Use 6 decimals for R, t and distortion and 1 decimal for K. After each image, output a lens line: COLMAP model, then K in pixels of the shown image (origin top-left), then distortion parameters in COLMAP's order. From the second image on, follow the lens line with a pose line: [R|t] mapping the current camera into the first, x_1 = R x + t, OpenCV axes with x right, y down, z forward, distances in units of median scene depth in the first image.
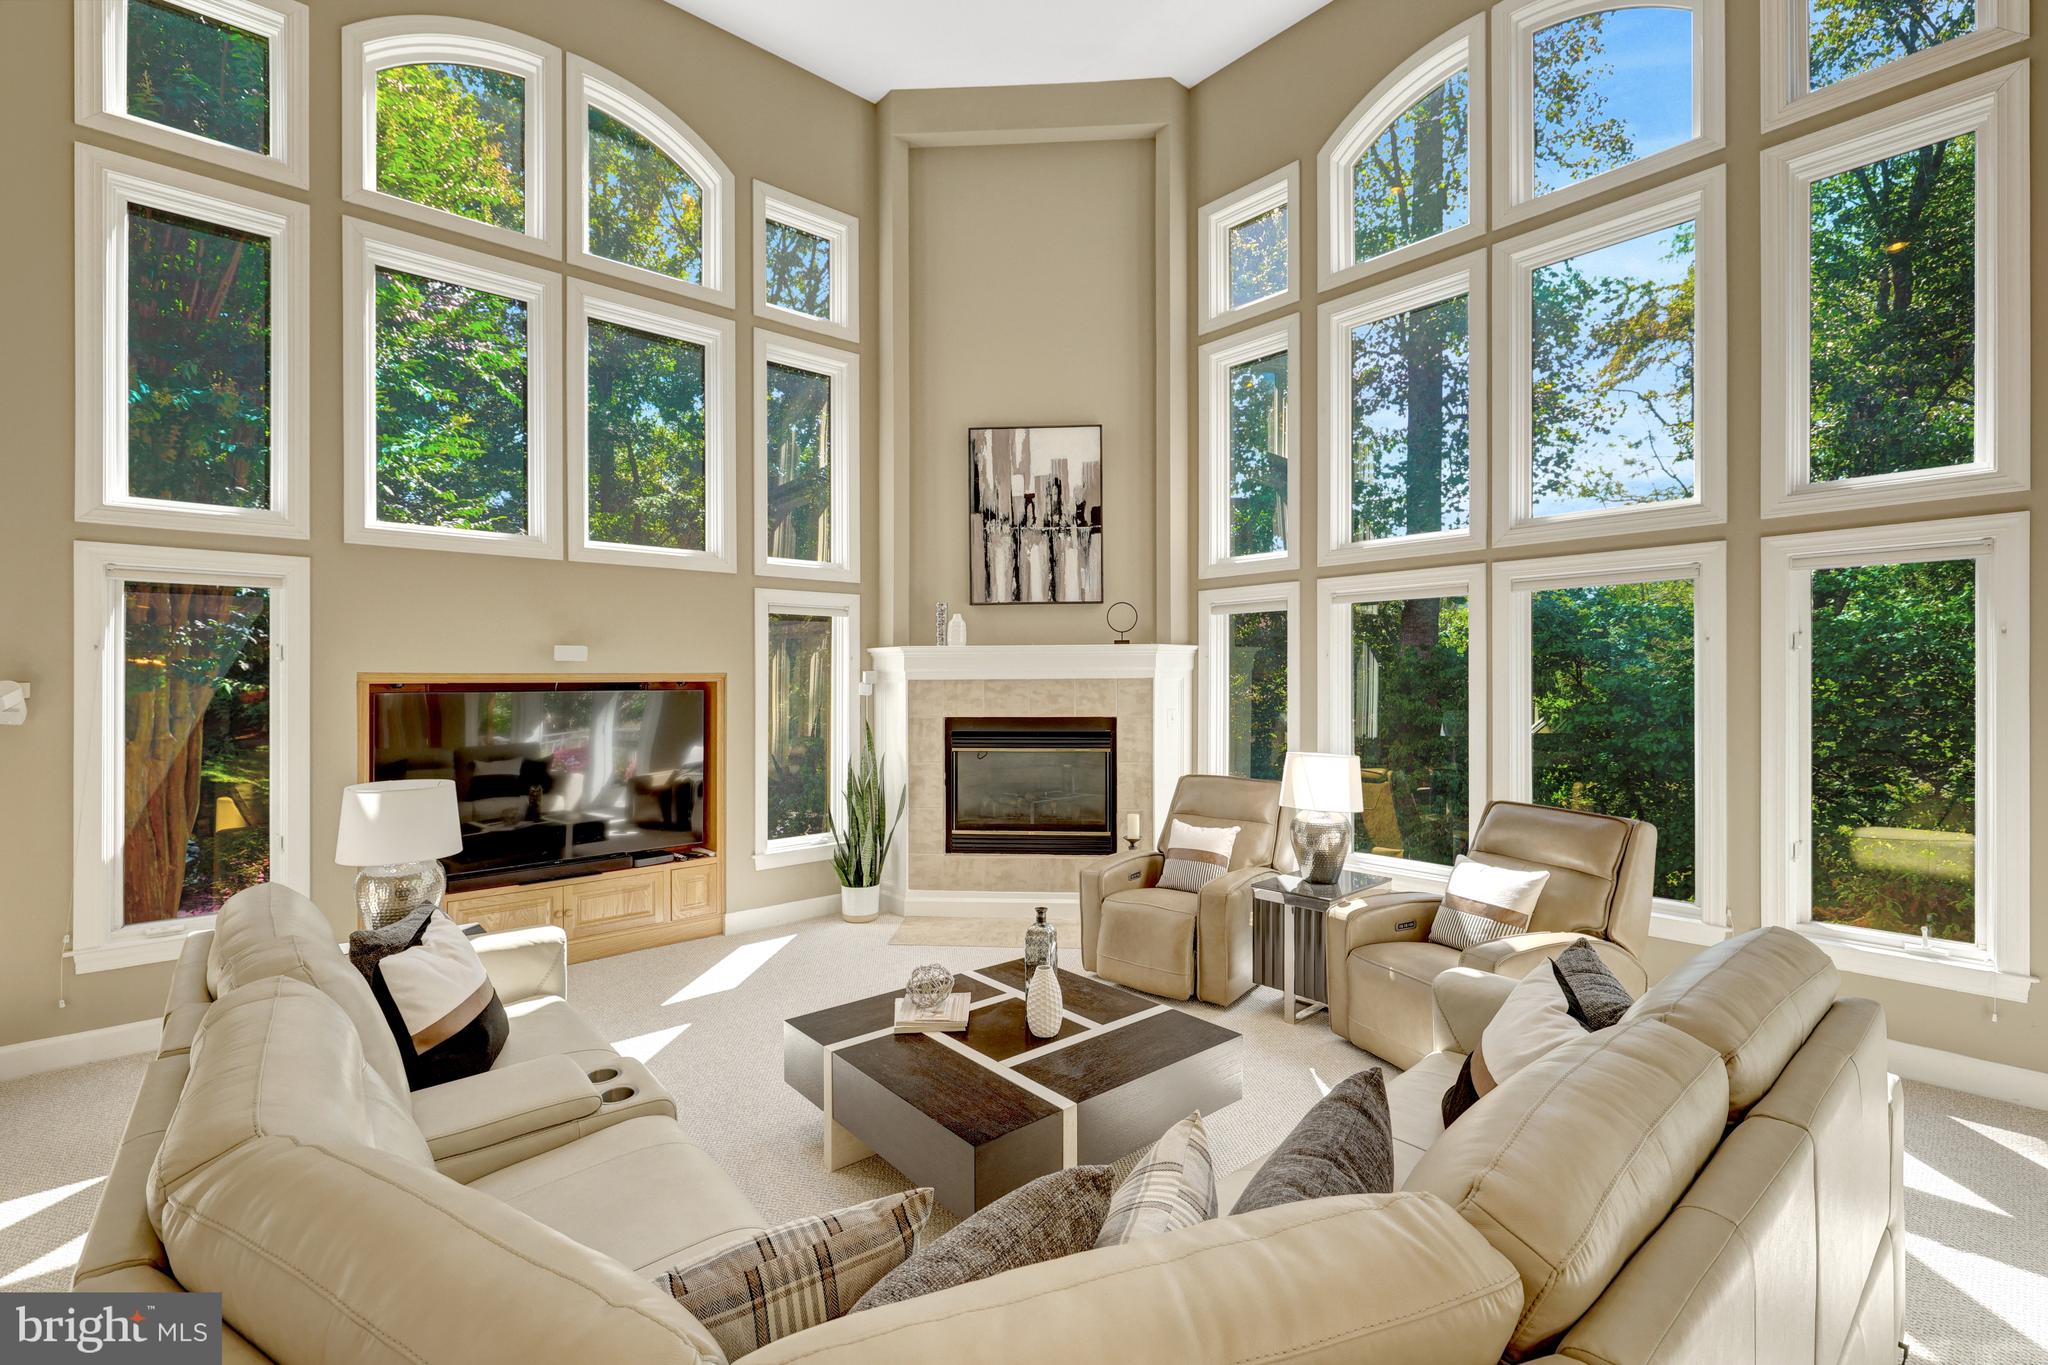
lens RADIAL K [[895.6, 0, 1015.6], [0, 895.6, 679.6], [0, 0, 1]] dist [0.005256, -0.000487]
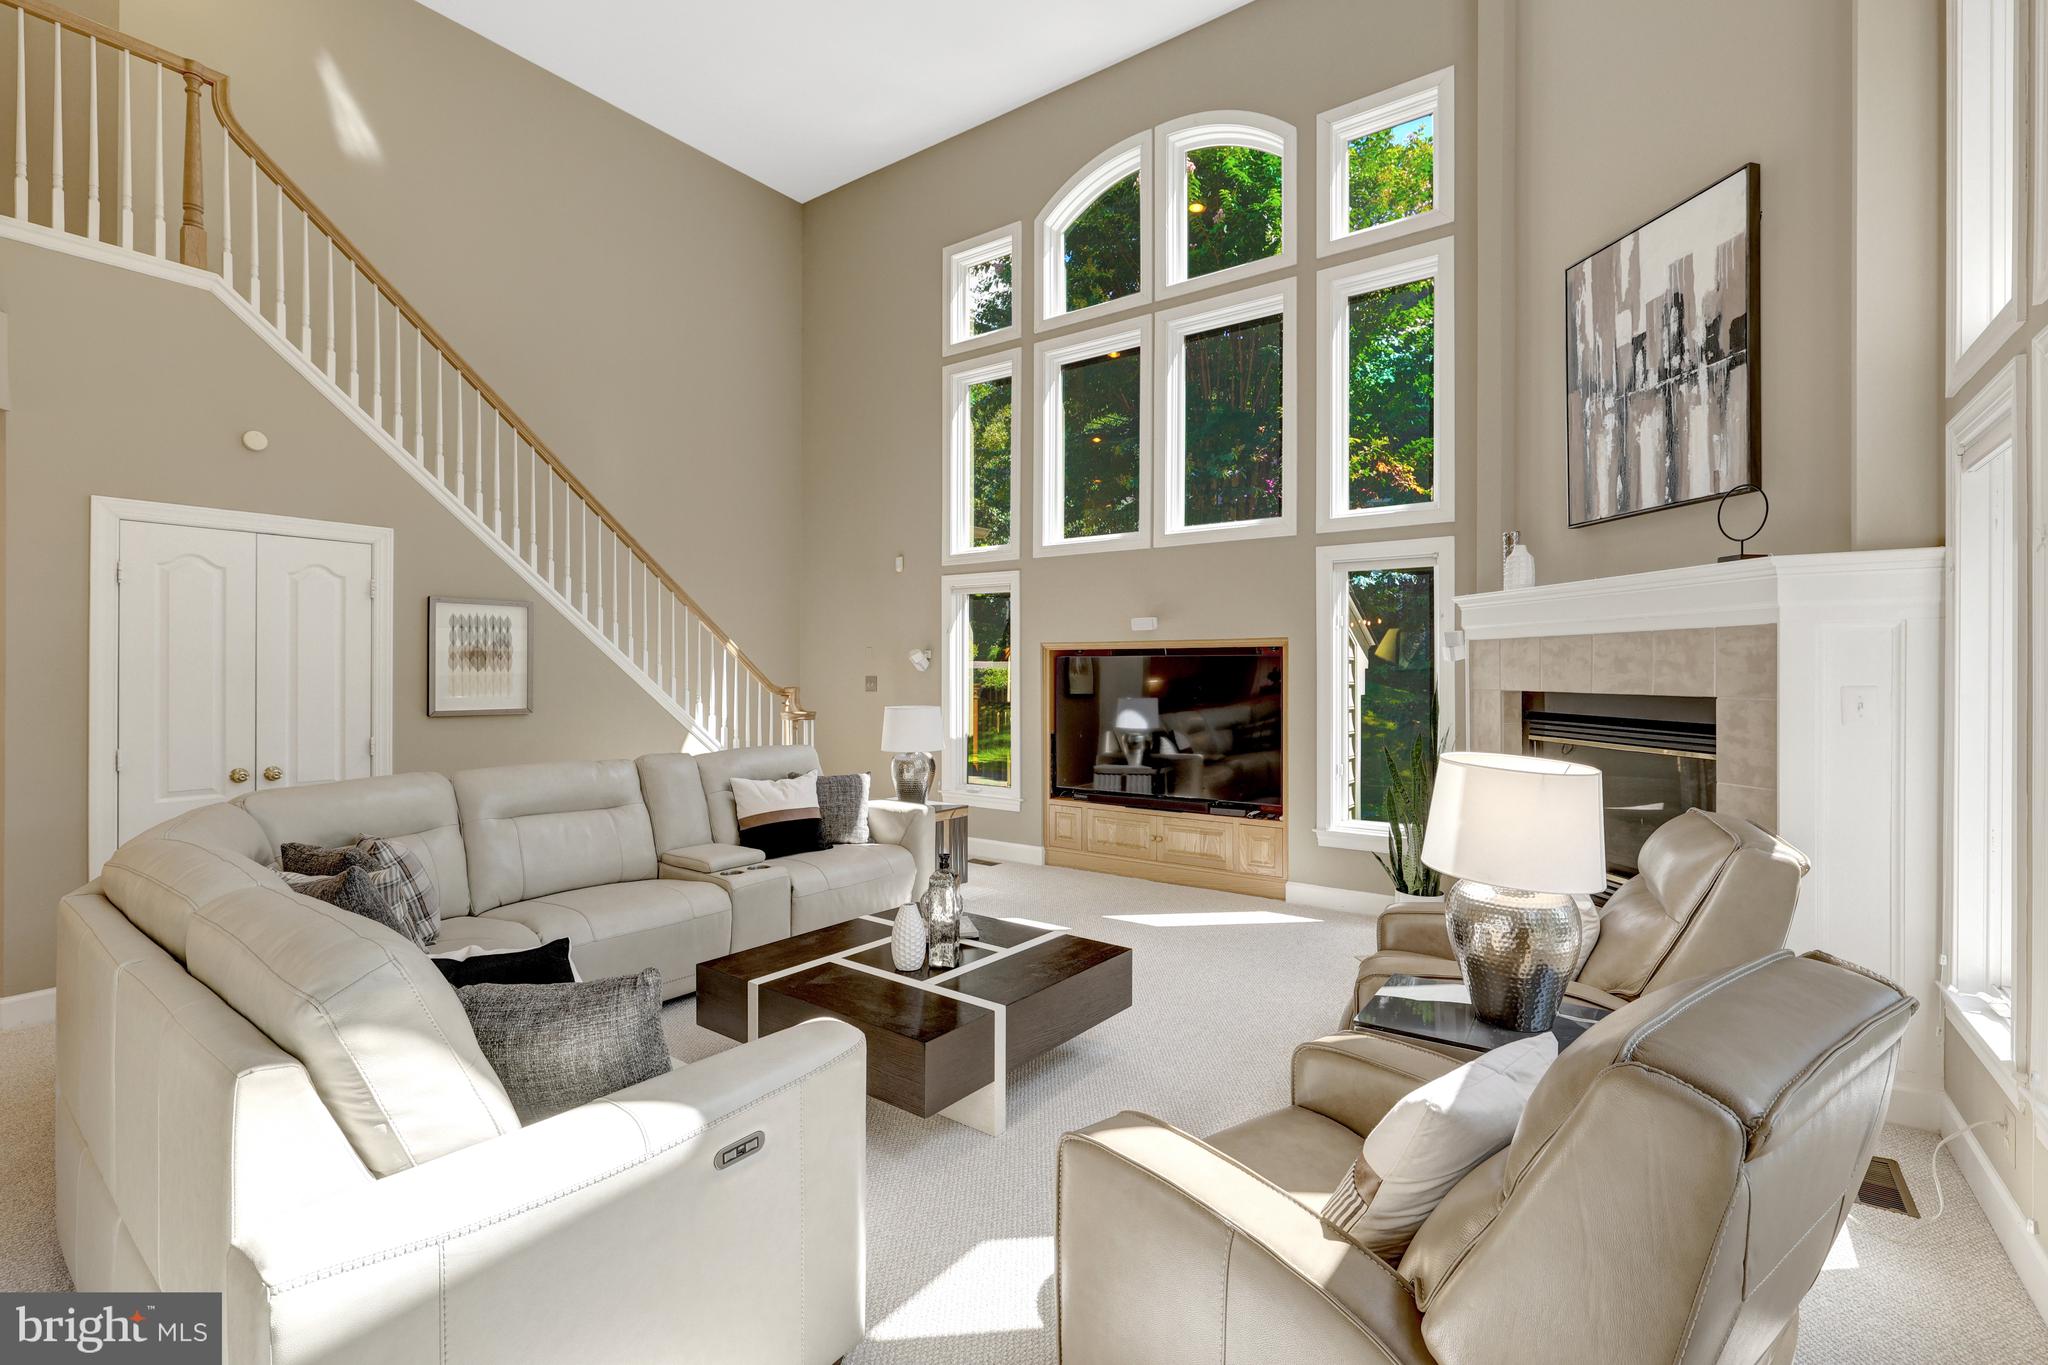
lens RADIAL K [[917.0, 0, 1016.4], [0, 917.0, 666.0], [0, 0, 1]] dist [0.004832, 0.002612]
pose [[0.218333, 0.000353, -0.975874, 0.557715], [-0.001449, 0.999999, 0.000038, 0.022680], [0.975873, 0.001406, 0.218333, 0.452024]]
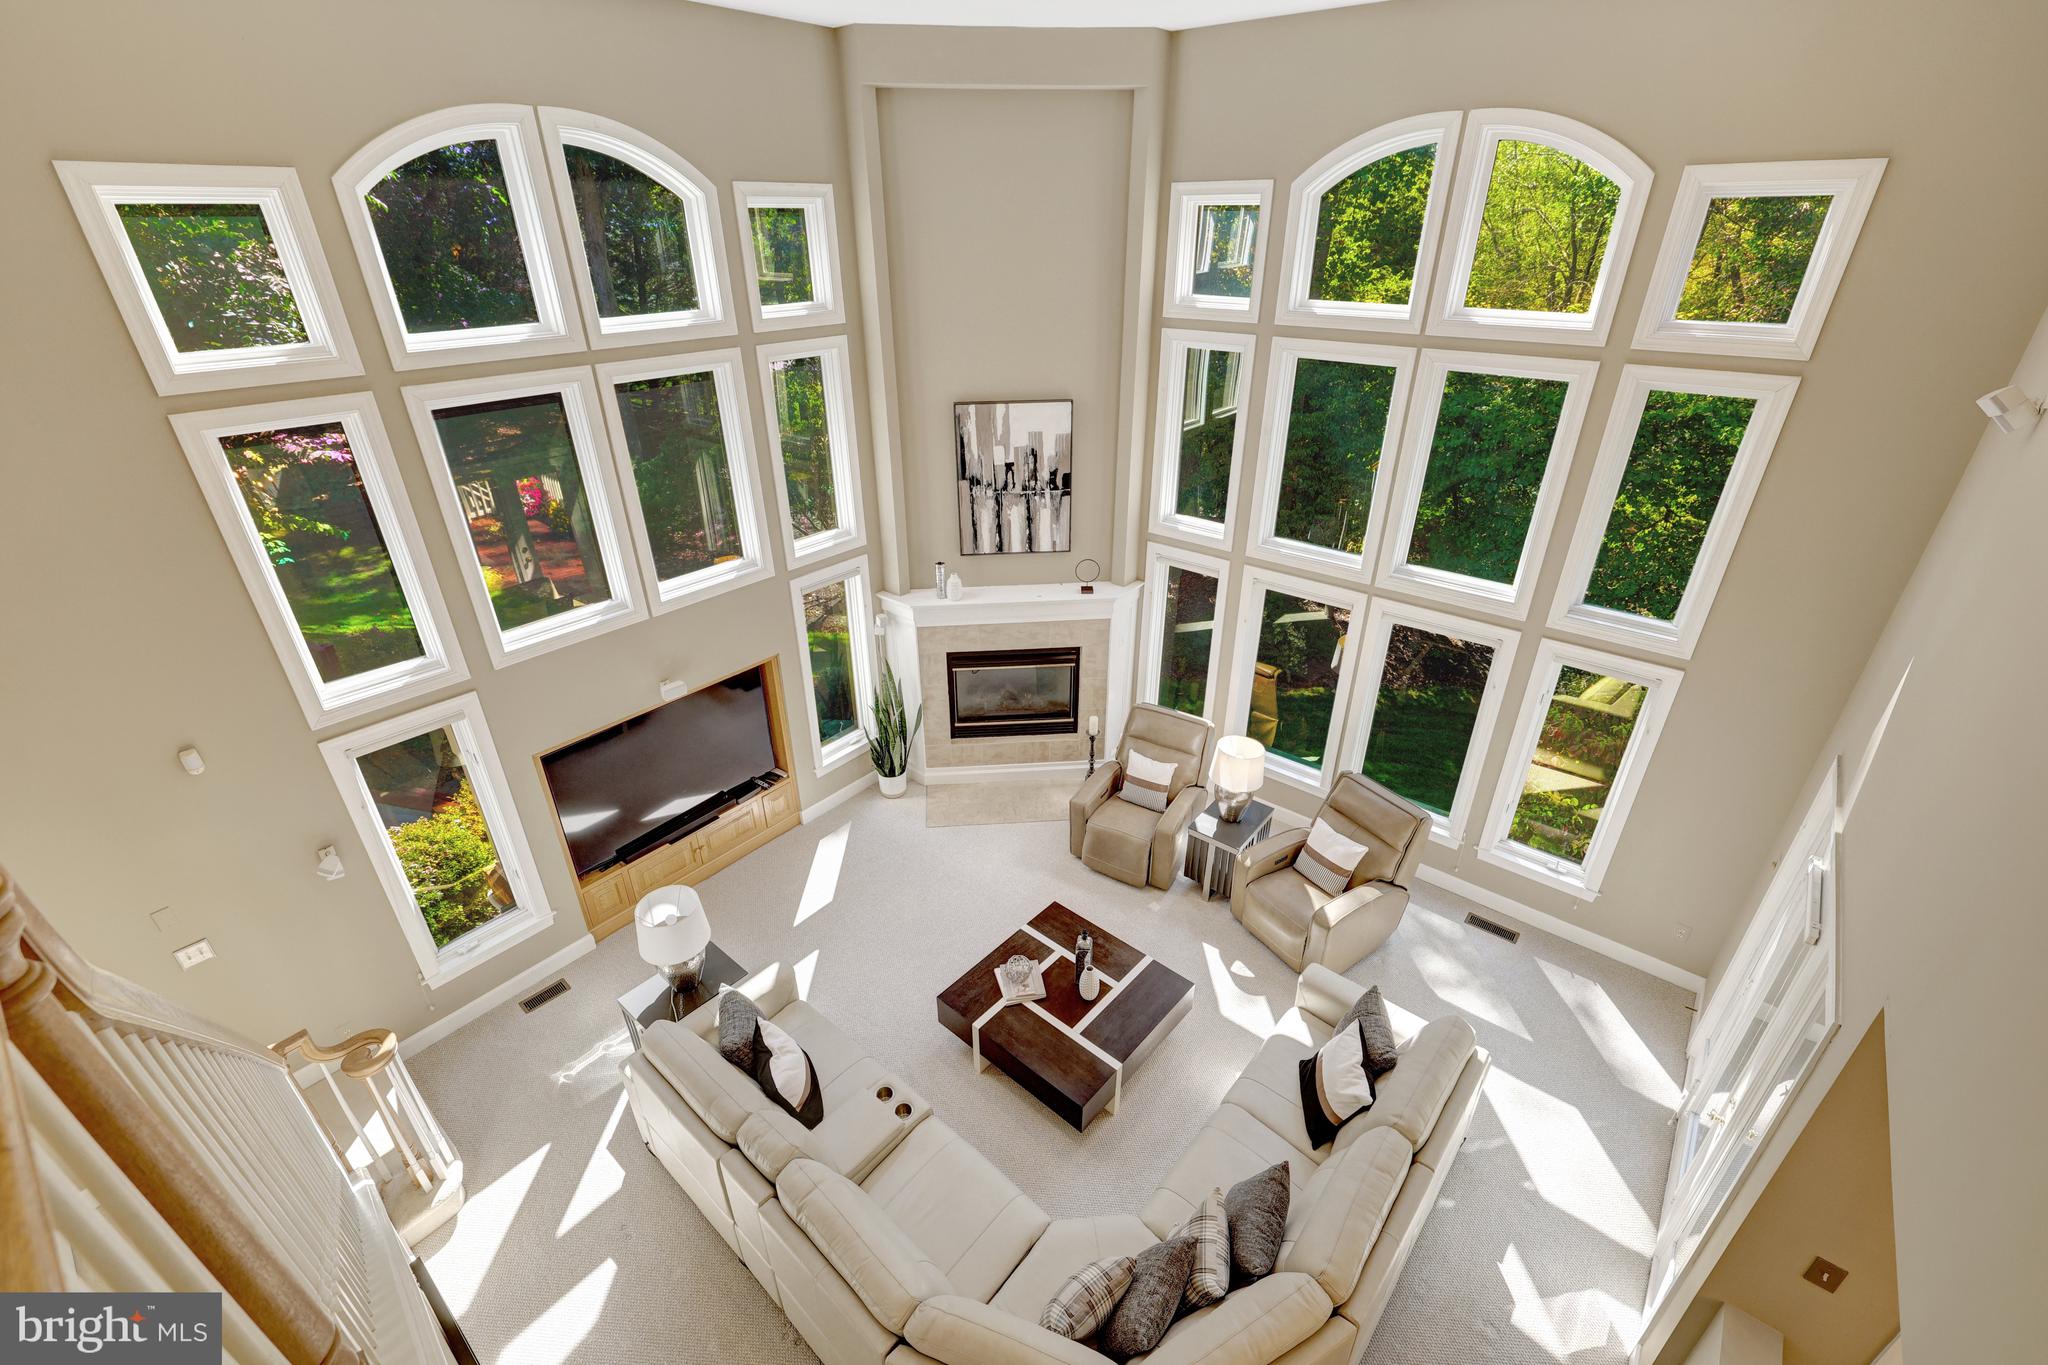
lens RADIAL K [[869.0, 0, 1017.1], [0, 869.0, 679.6], [0, 0, 1]] dist [-0.005162, 0.000892]
pose [[0.987849, -0.076831, 0.135095, -0.150223], [0.004247, 0.882276, 0.470713, -0.498484], [-0.155357, -0.464420, 0.871882, -0.101404]]
